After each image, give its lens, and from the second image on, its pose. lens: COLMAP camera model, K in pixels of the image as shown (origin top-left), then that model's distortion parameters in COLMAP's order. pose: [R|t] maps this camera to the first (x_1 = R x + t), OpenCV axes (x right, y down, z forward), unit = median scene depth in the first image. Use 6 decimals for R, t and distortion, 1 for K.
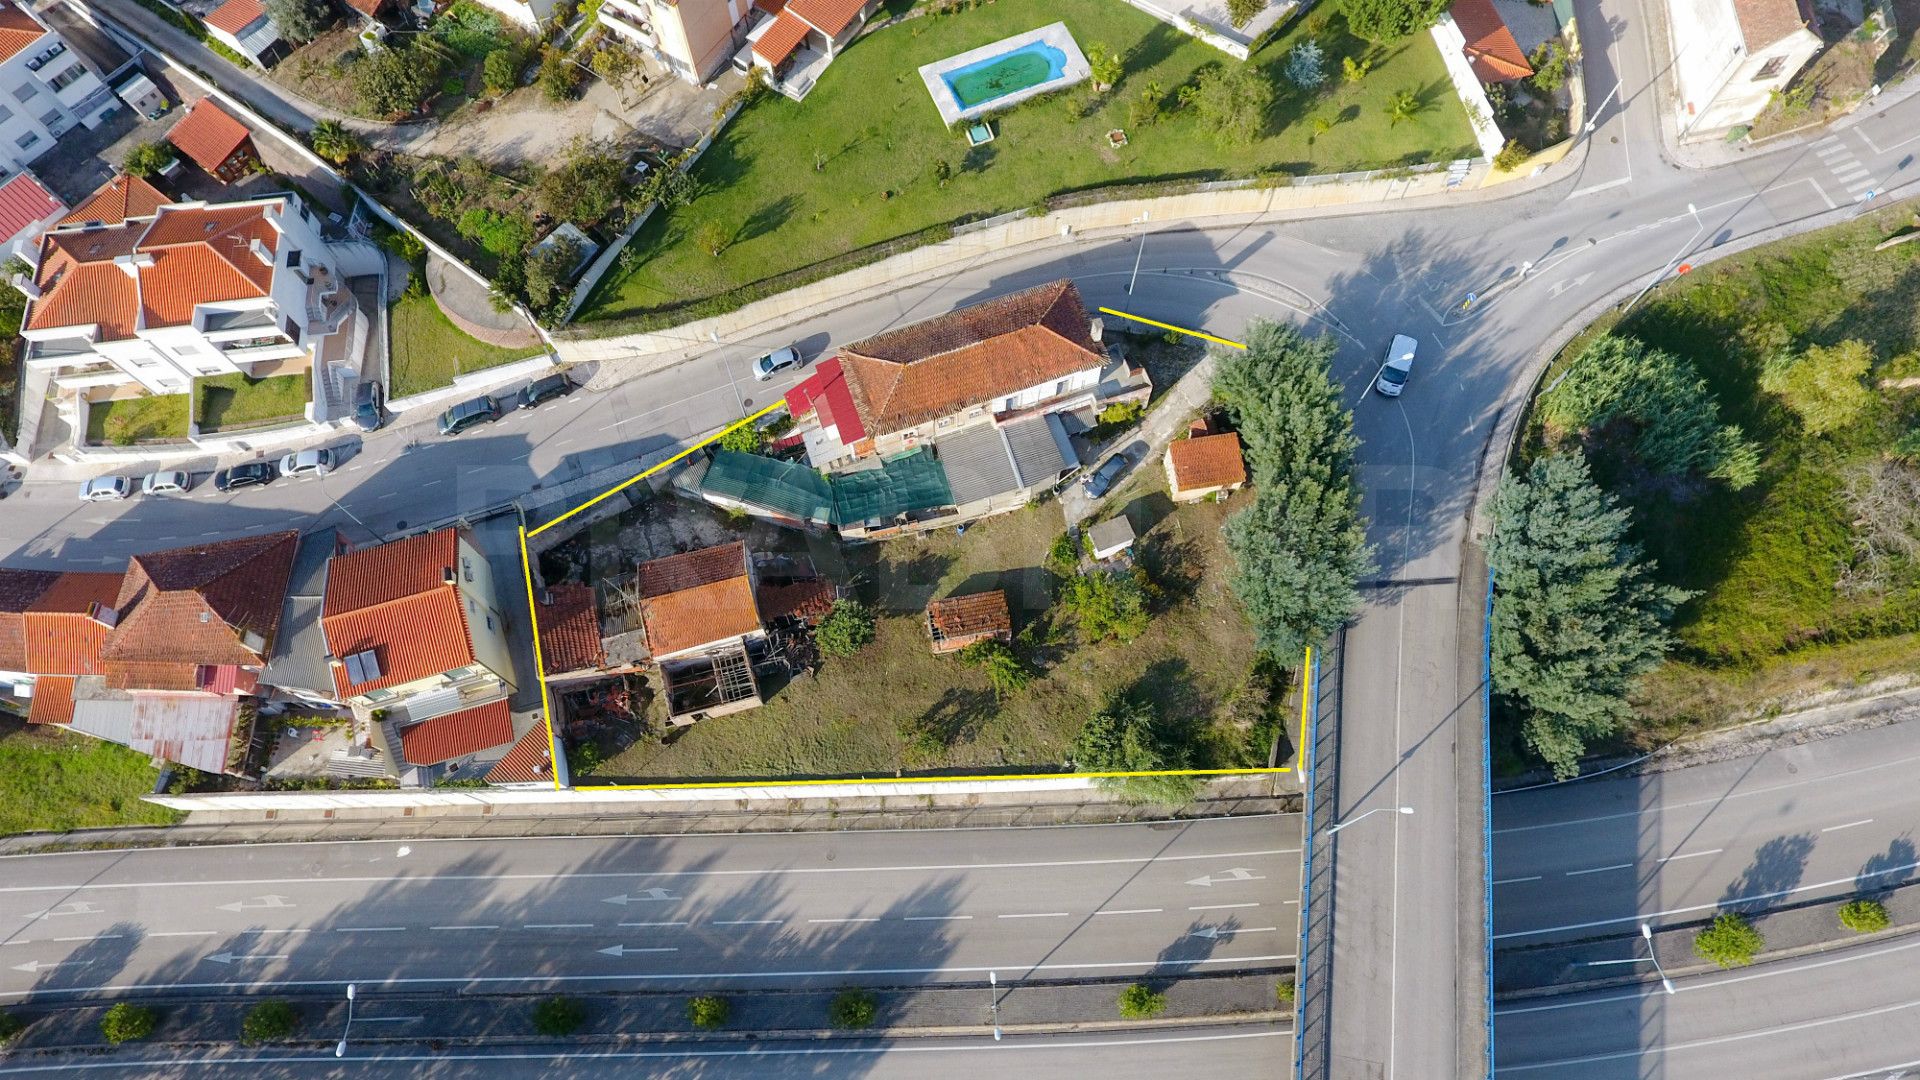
lens RADIAL K [[1127.1, 0, 961.1], [0, 1127.1, 544.5], [0, 0, 1]] dist [0.000783, -0.003709]
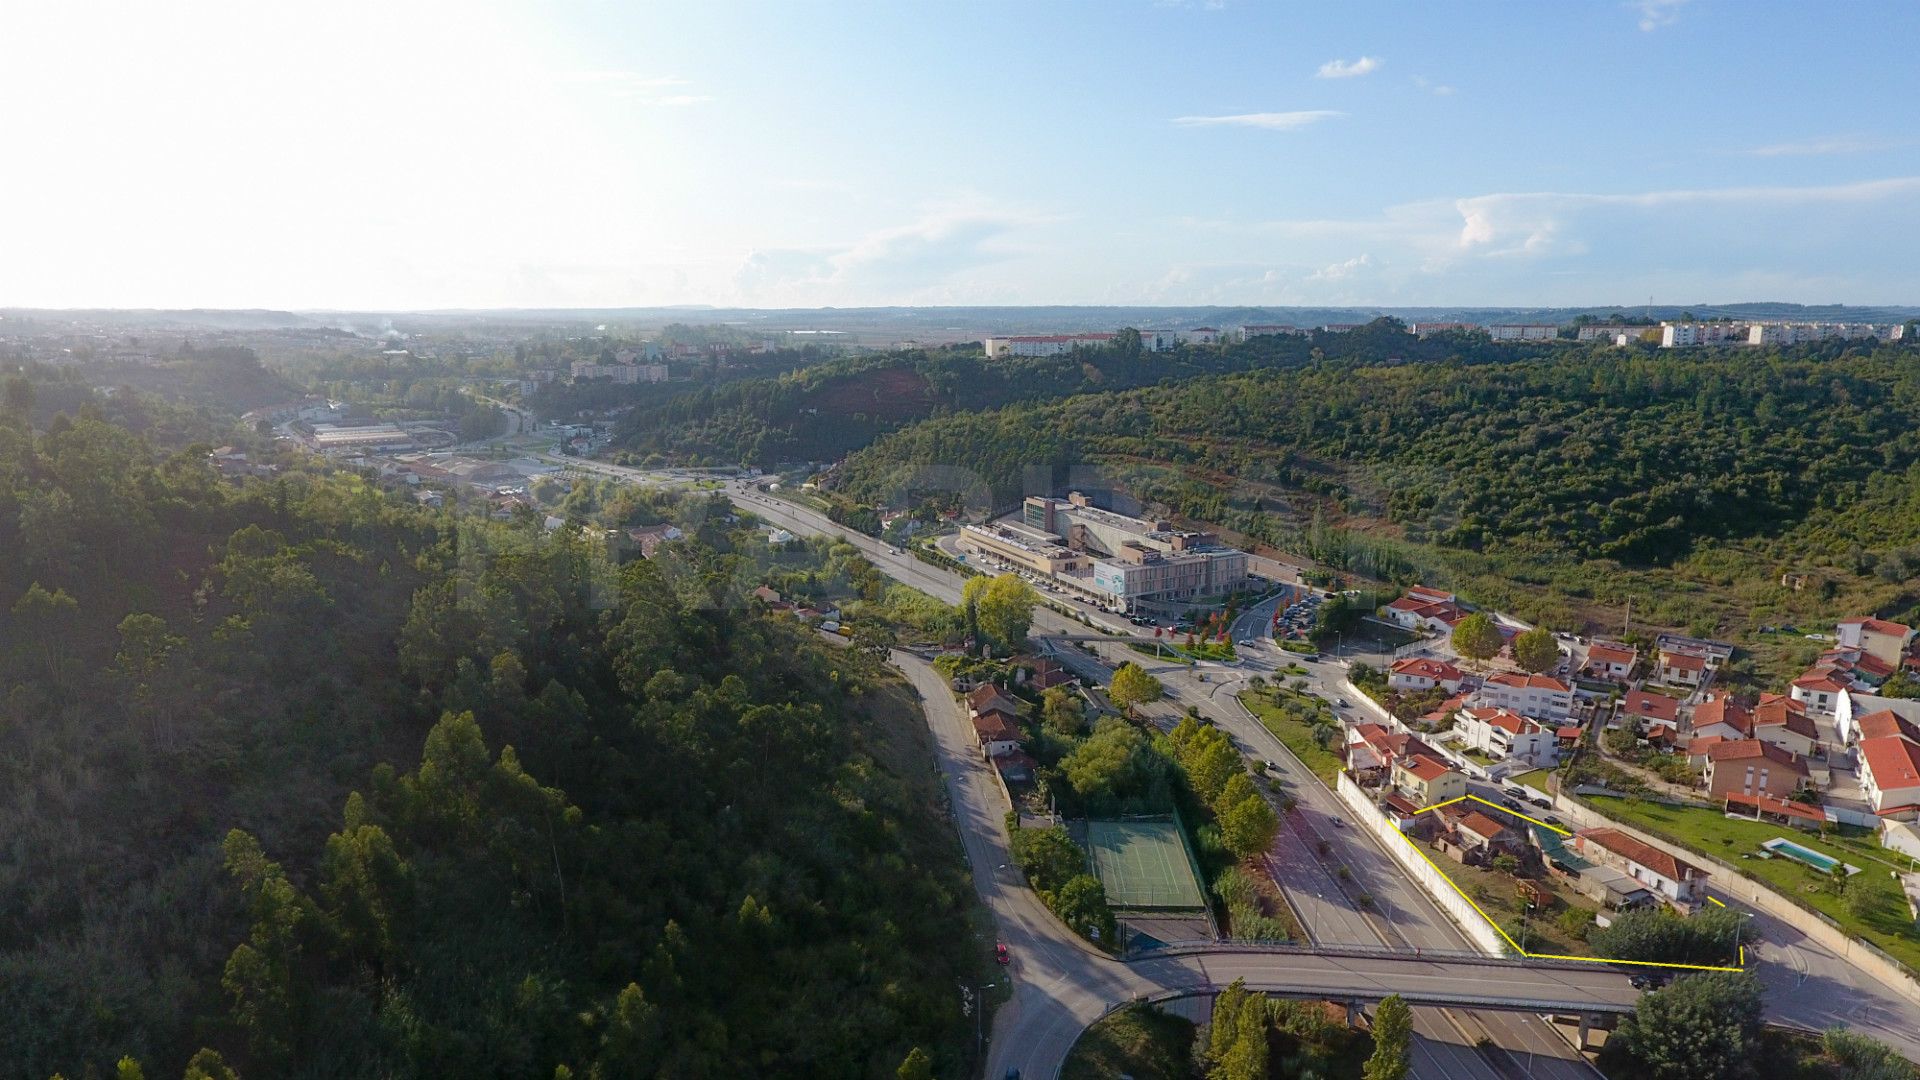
lens RADIAL K [[1127.1, 0, 954.4], [0, 1127.1, 543.6], [0, 0, 1]] dist [0.000783, -0.003709]
pose [[0.033314, 0.216440, -0.975727, 2.111232], [-0.920472, 0.387002, 0.054419, 0.775350], [0.389387, 0.896316, 0.212120, -0.636386]]
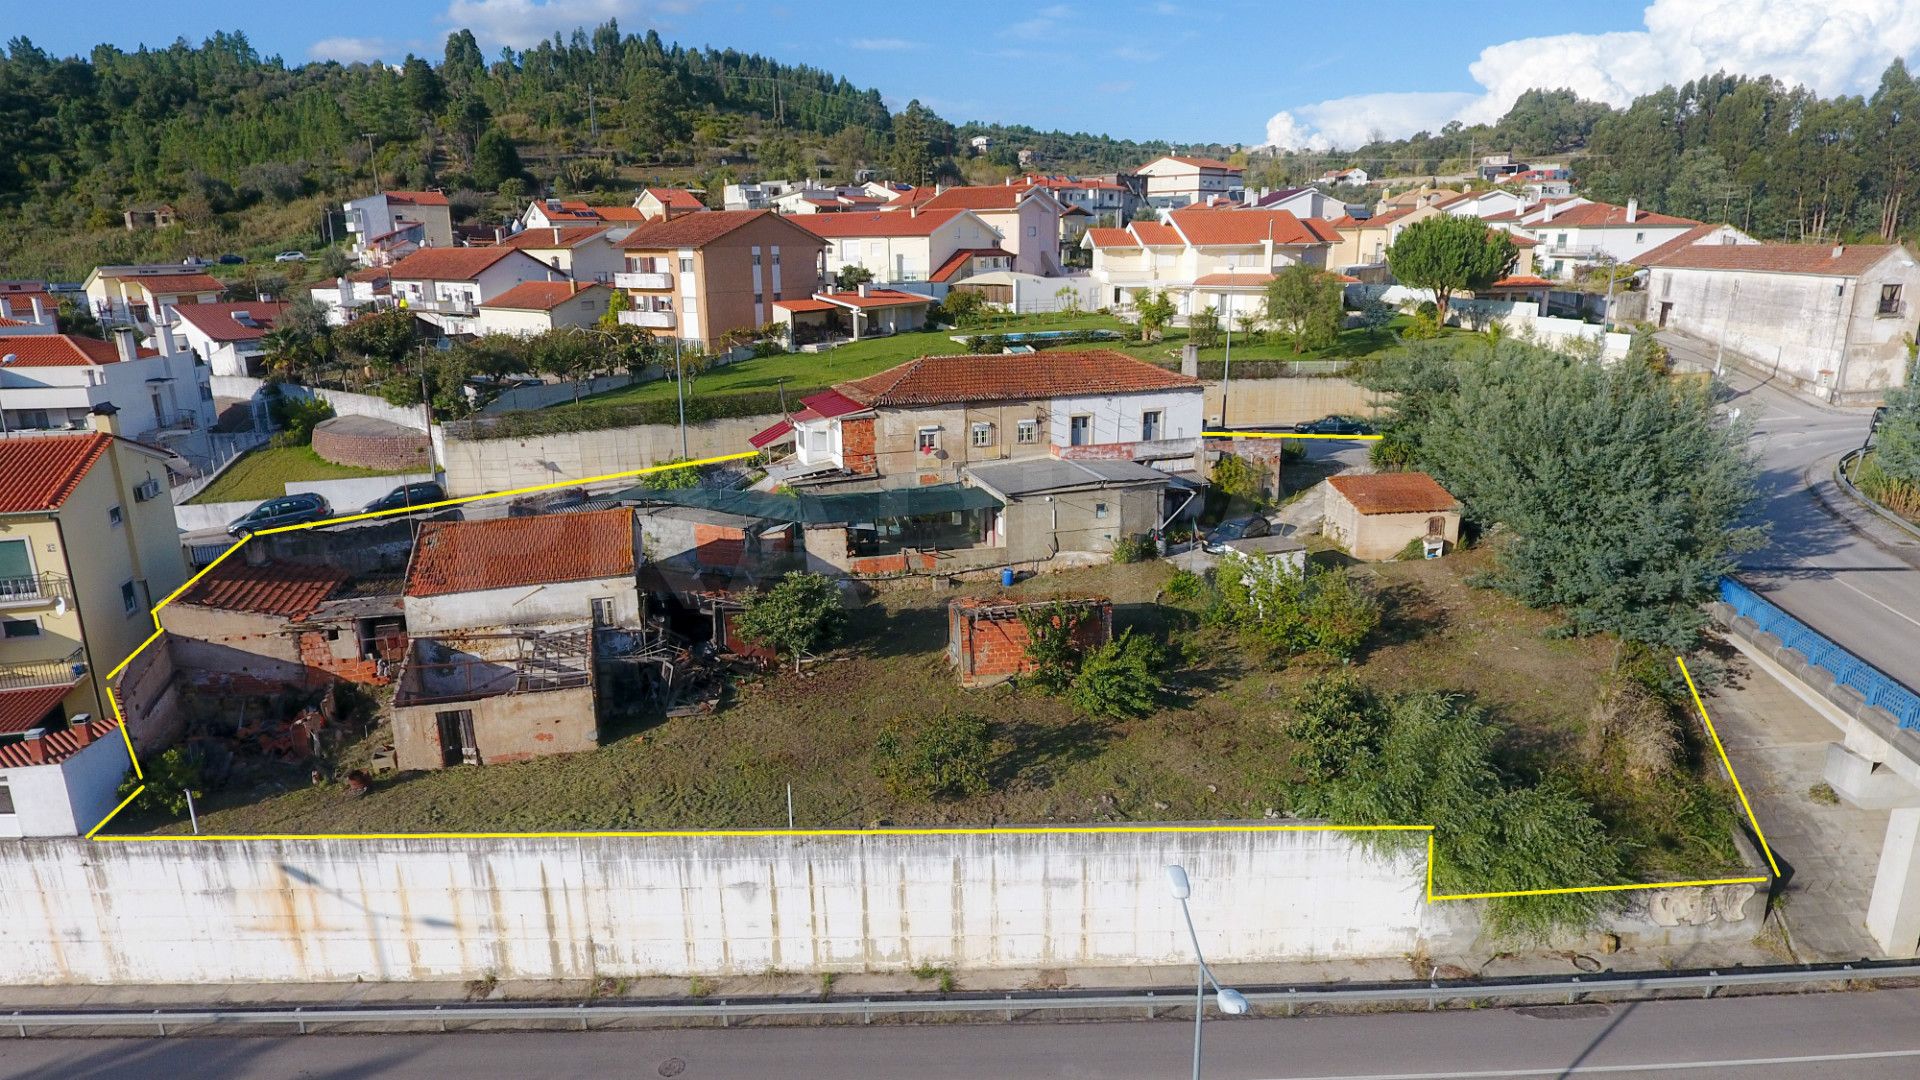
lens RADIAL K [[1127.1, 0, 957.7], [0, 1127.1, 542.1], [0, 0, 1]] dist [0.000783, -0.003709]
pose [[0.999864, 0.003295, -0.016162, -0.017978], [-0.014781, 0.613850, -0.789284, 0.456863], [0.007320, 0.789416, 0.613815, 0.639097]]
